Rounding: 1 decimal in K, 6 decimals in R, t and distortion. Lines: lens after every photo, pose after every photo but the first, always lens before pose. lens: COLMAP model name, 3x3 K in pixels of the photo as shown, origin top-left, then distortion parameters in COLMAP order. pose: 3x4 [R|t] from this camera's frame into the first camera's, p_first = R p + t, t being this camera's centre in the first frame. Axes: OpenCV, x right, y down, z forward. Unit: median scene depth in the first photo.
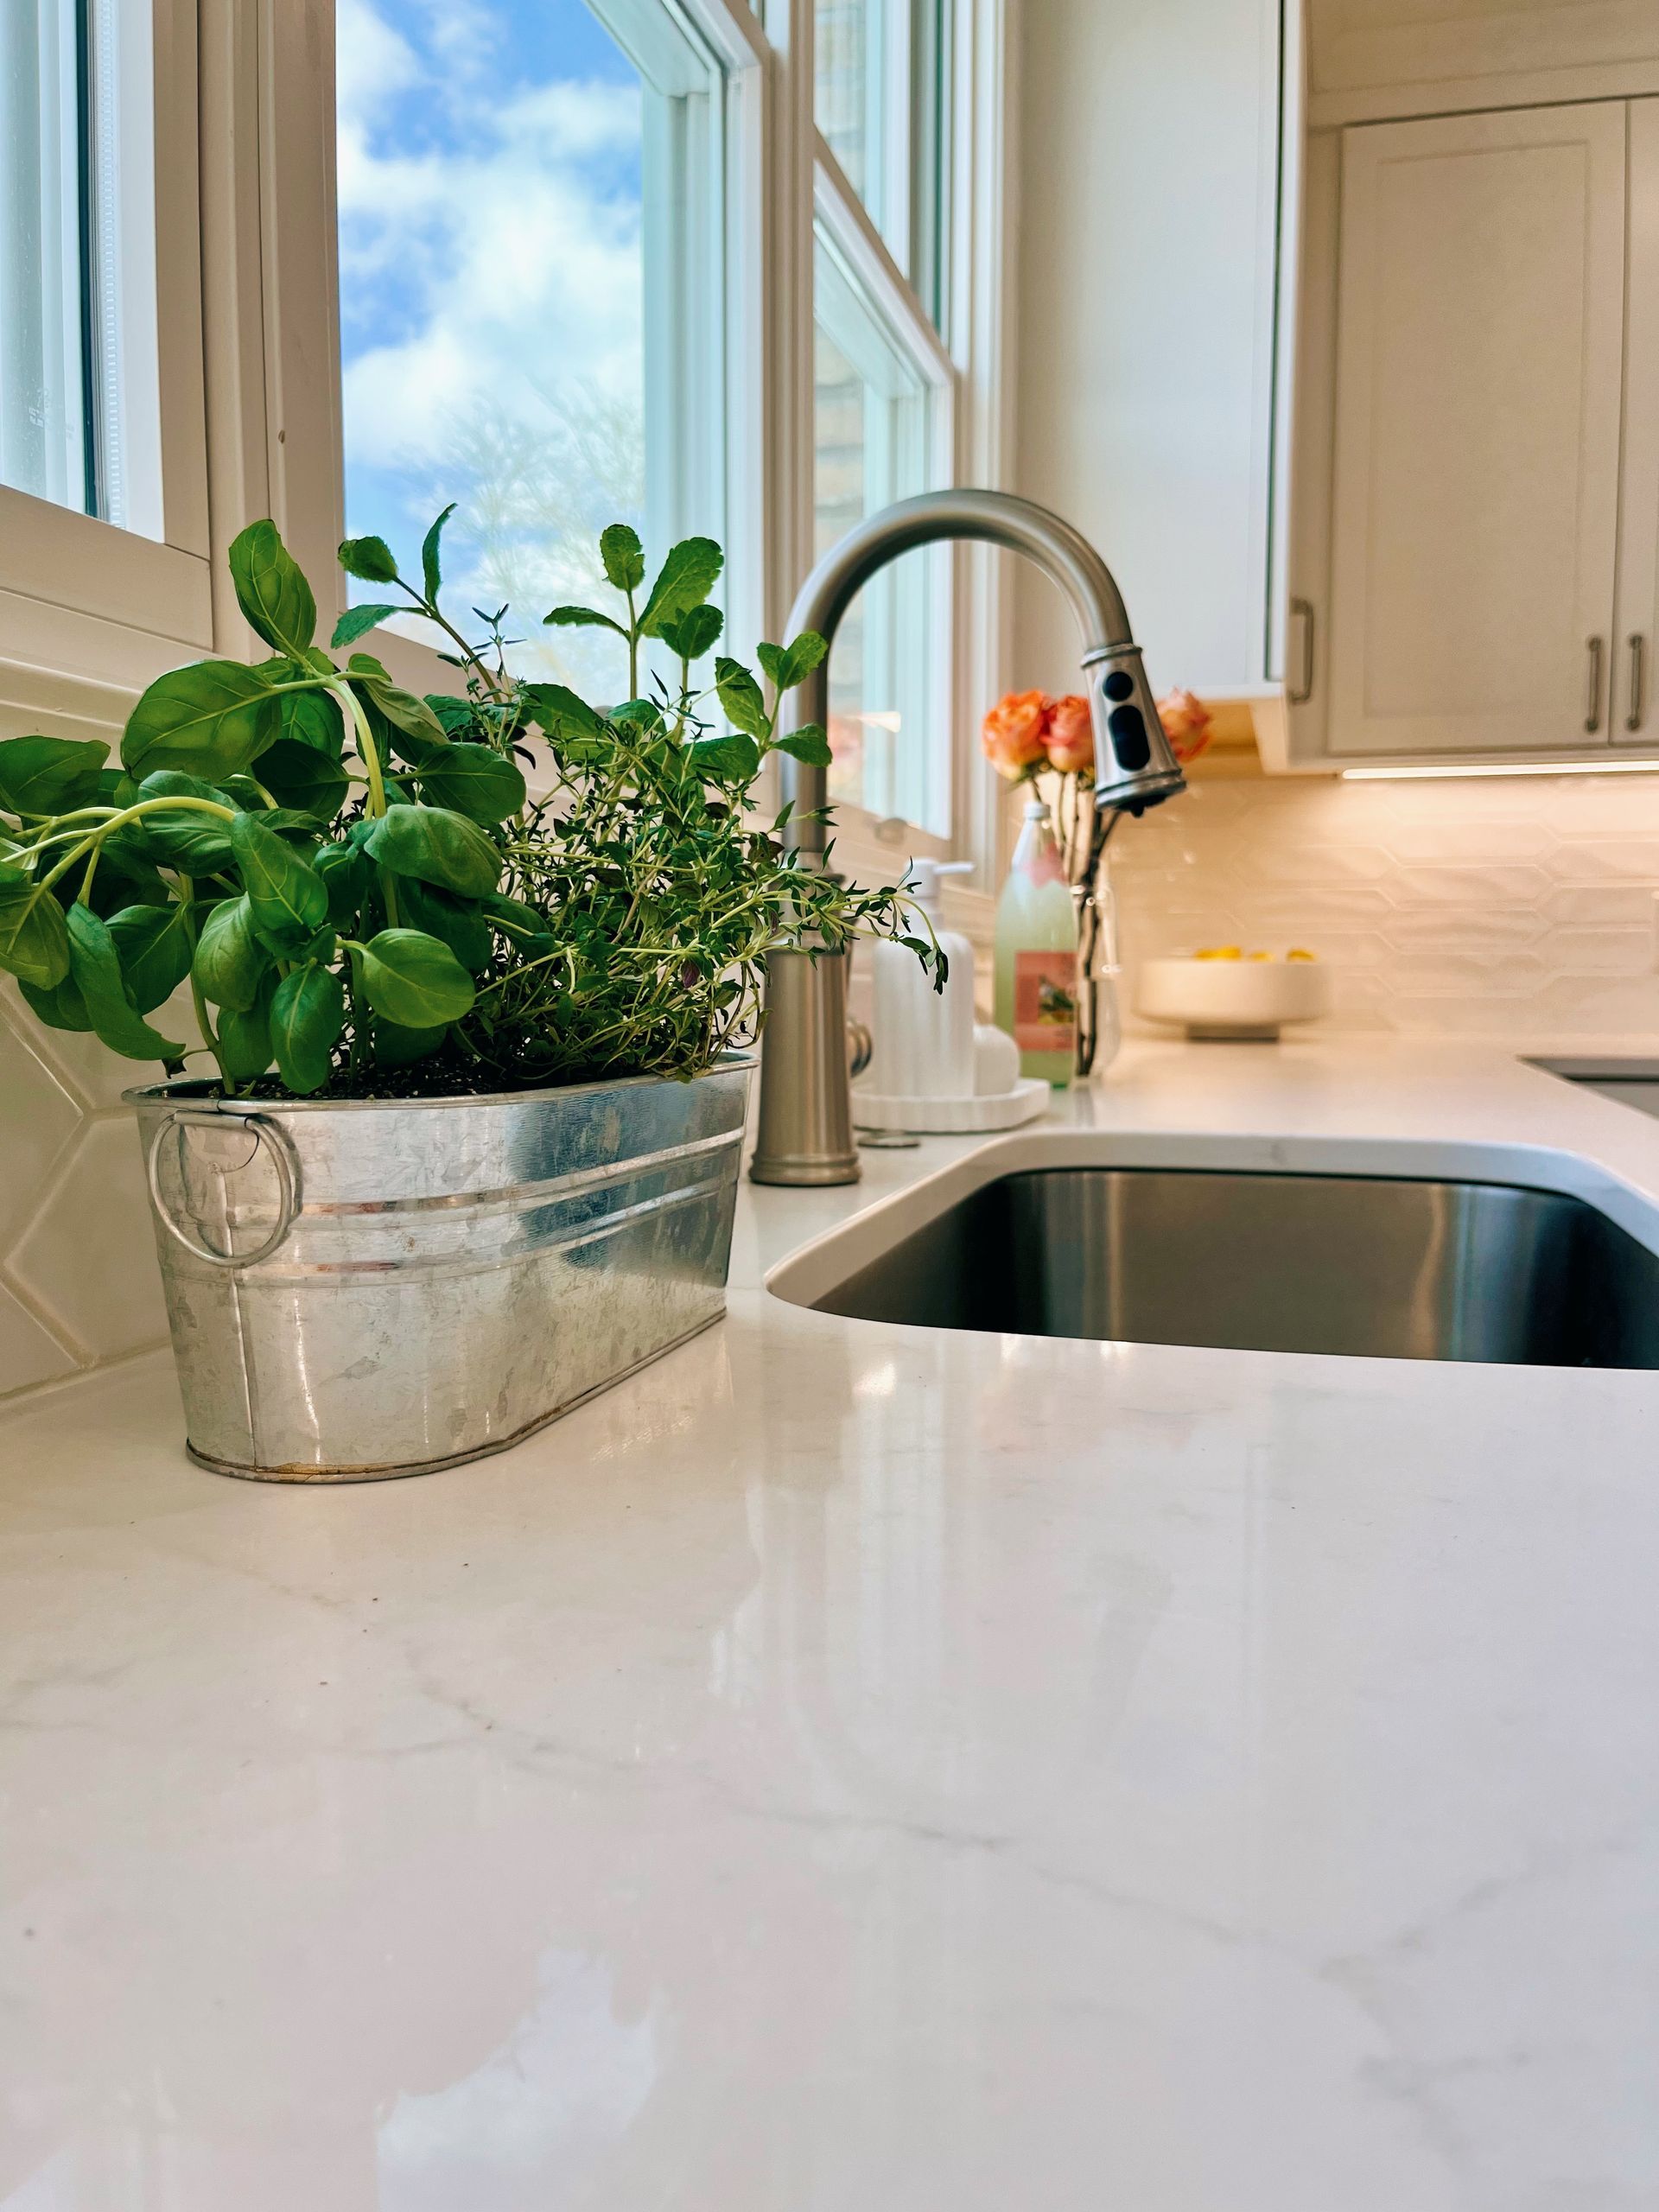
lens RADIAL K [[1677.1, 0, 830.4], [0, 1677.1, 1109.7], [0, 0, 1]] dist [0.046212, -0.096025]
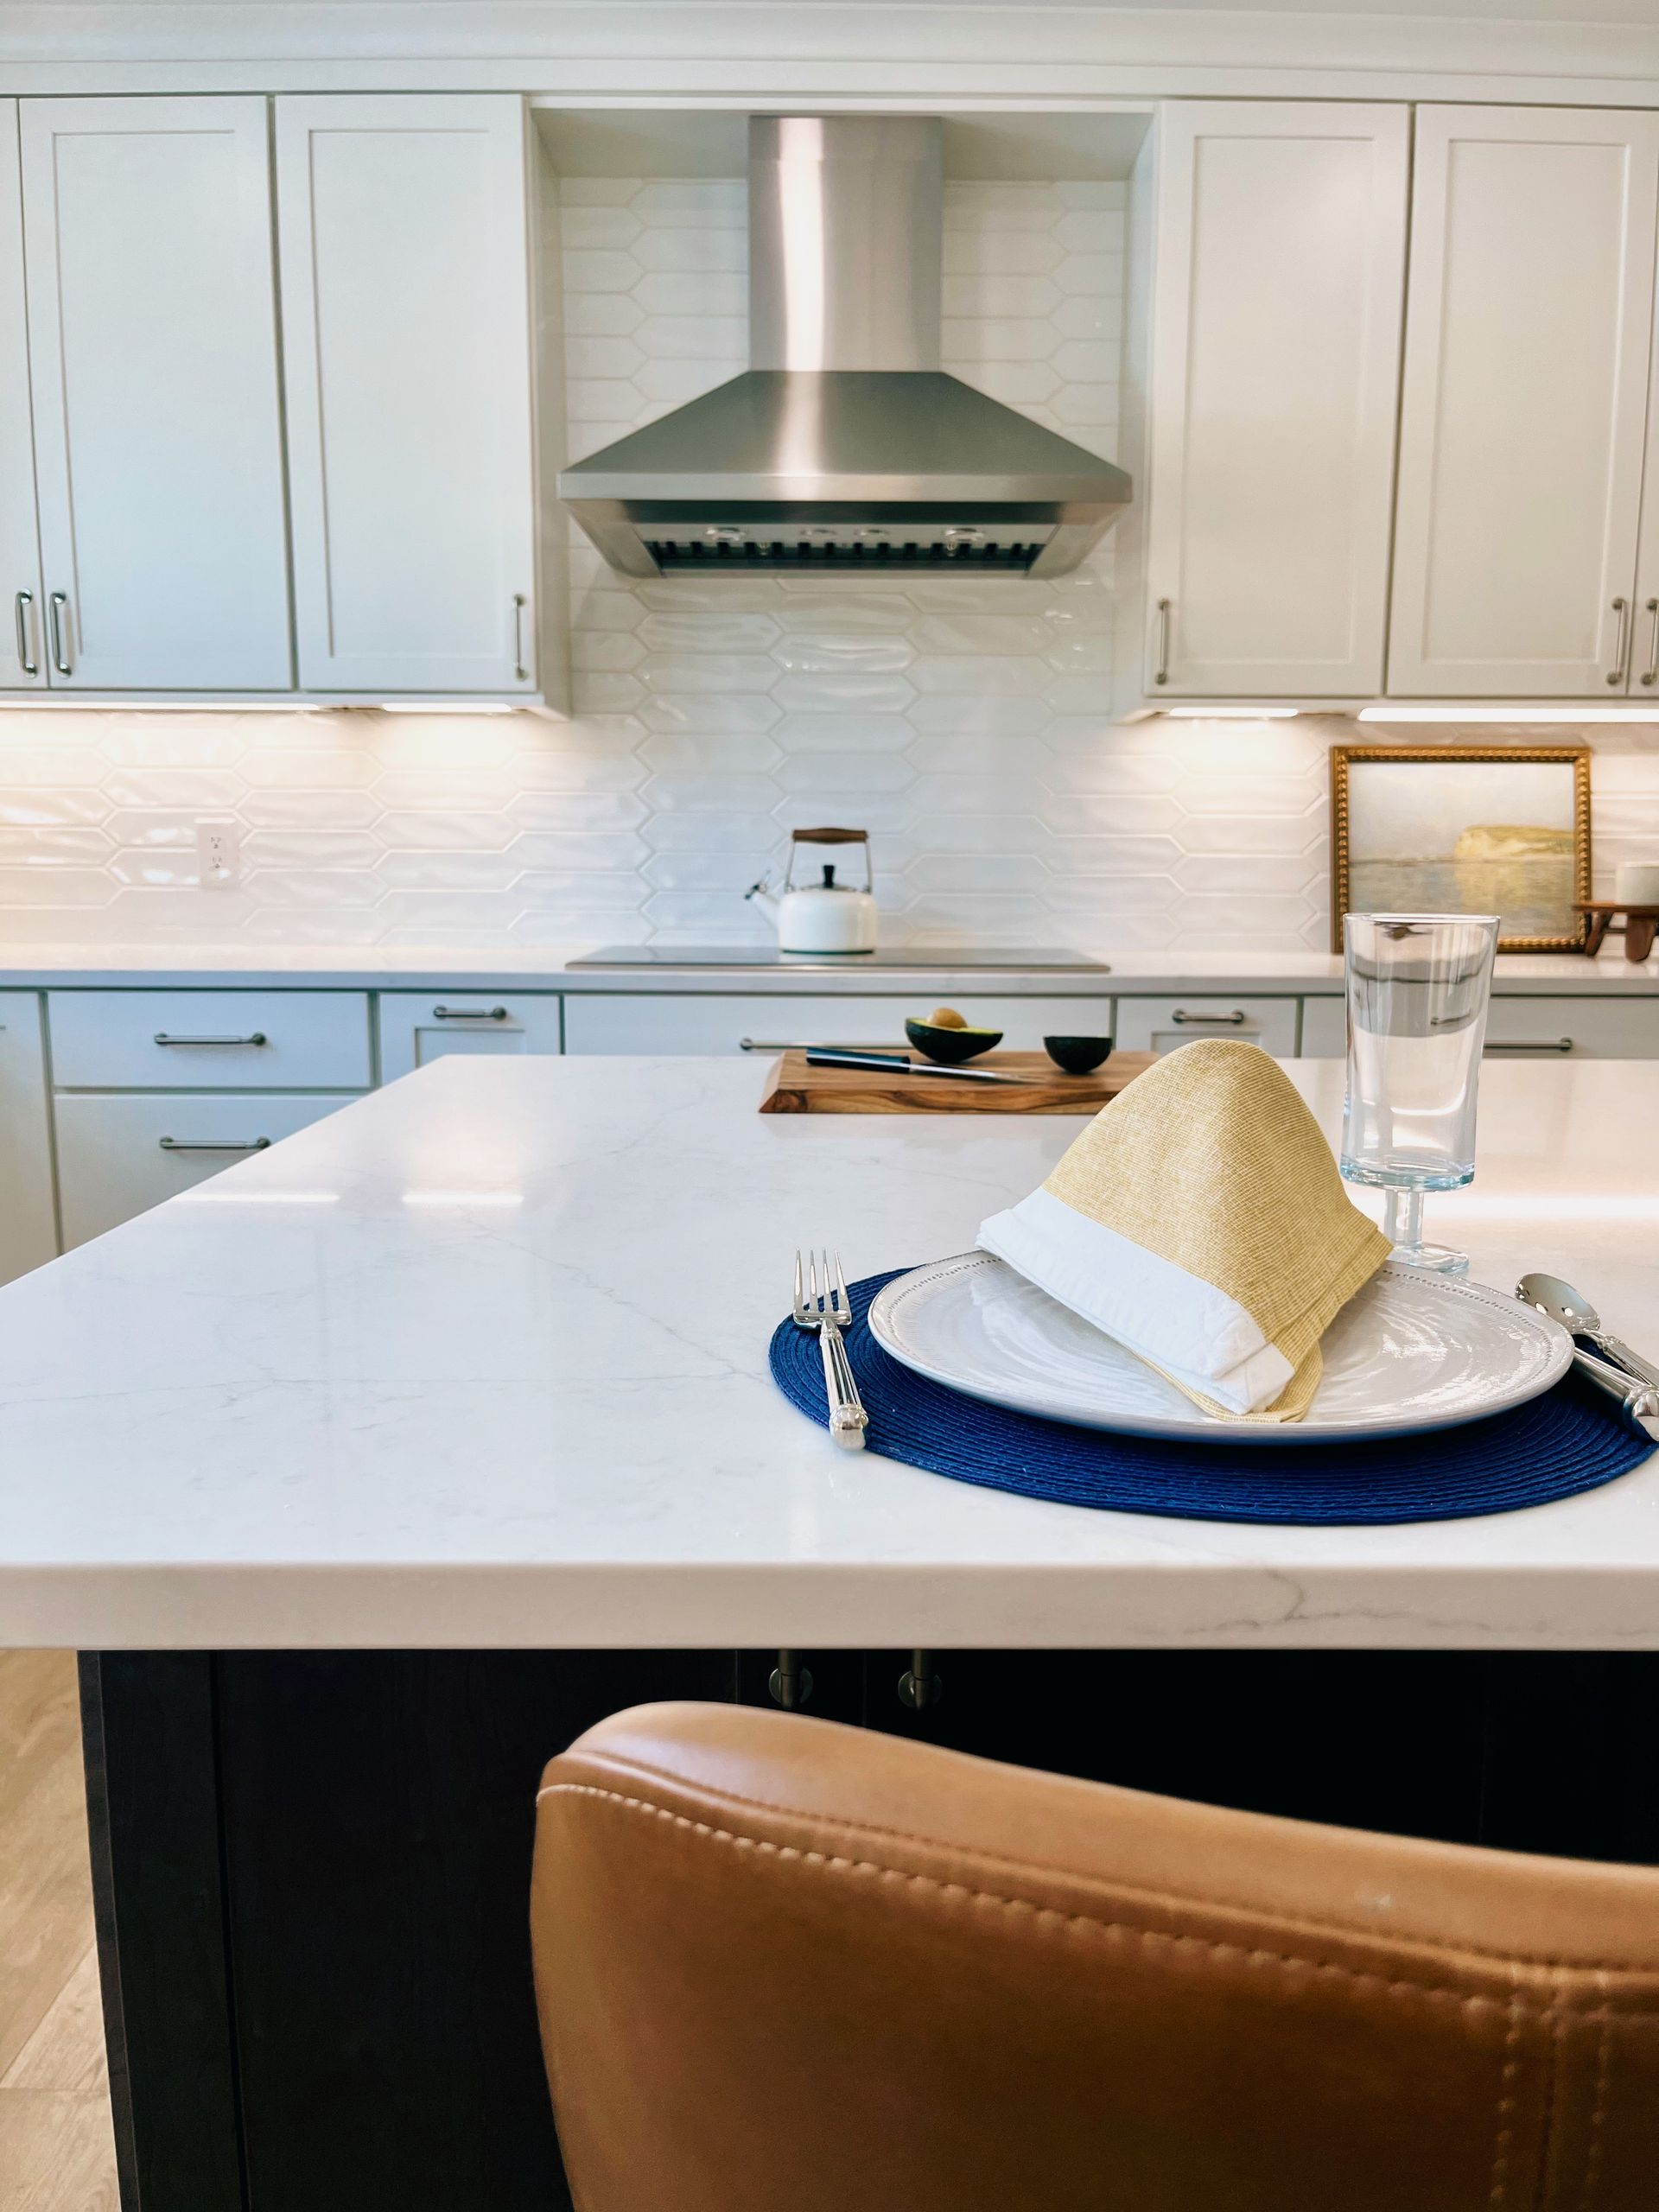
lens RADIAL K [[1674.9, 0, 865.8], [0, 1674.9, 1123.4], [0, 0, 1]] dist [0.052854, -0.087629]
pose [[0.957975, -0.039672, 0.284095, 0.919482], [0.018495, 0.996872, 0.076839, -0.005227], [-0.286255, -0.068355, 0.955712, -0.359264]]
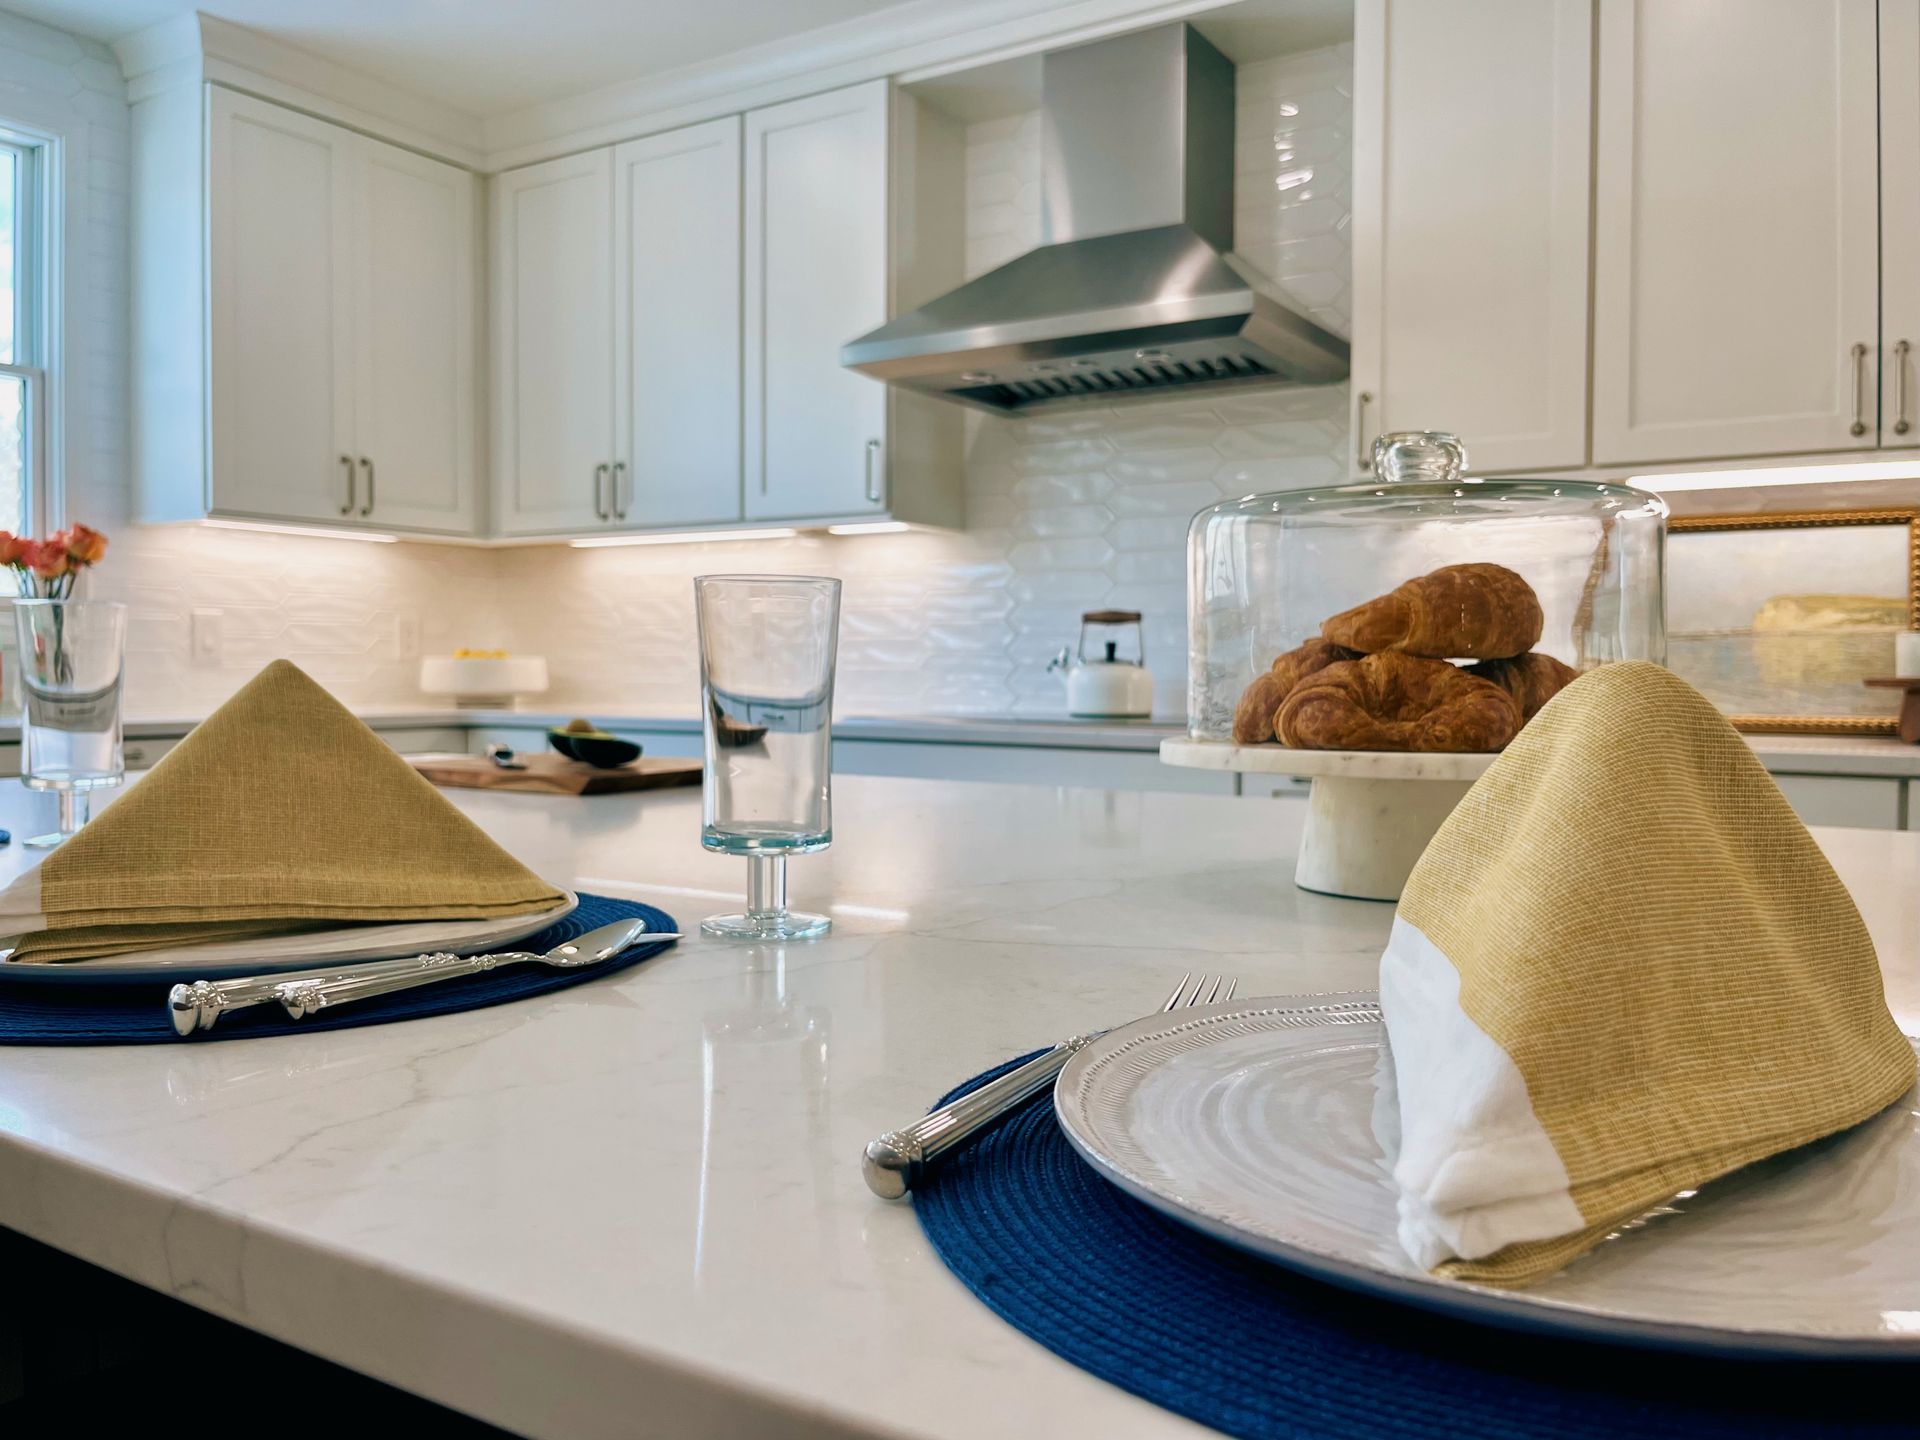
lens RADIAL K [[1510.8, 0, 966.5], [0, 1510.8, 704.3], [0, 0, 1]] dist [0.060358, -0.104968]
pose [[0.961236, 0.011846, -0.275472, 1.697708], [-0.028722, 0.997943, -0.057311, 0.042043], [0.274227, 0.063002, 0.959599, -0.449258]]
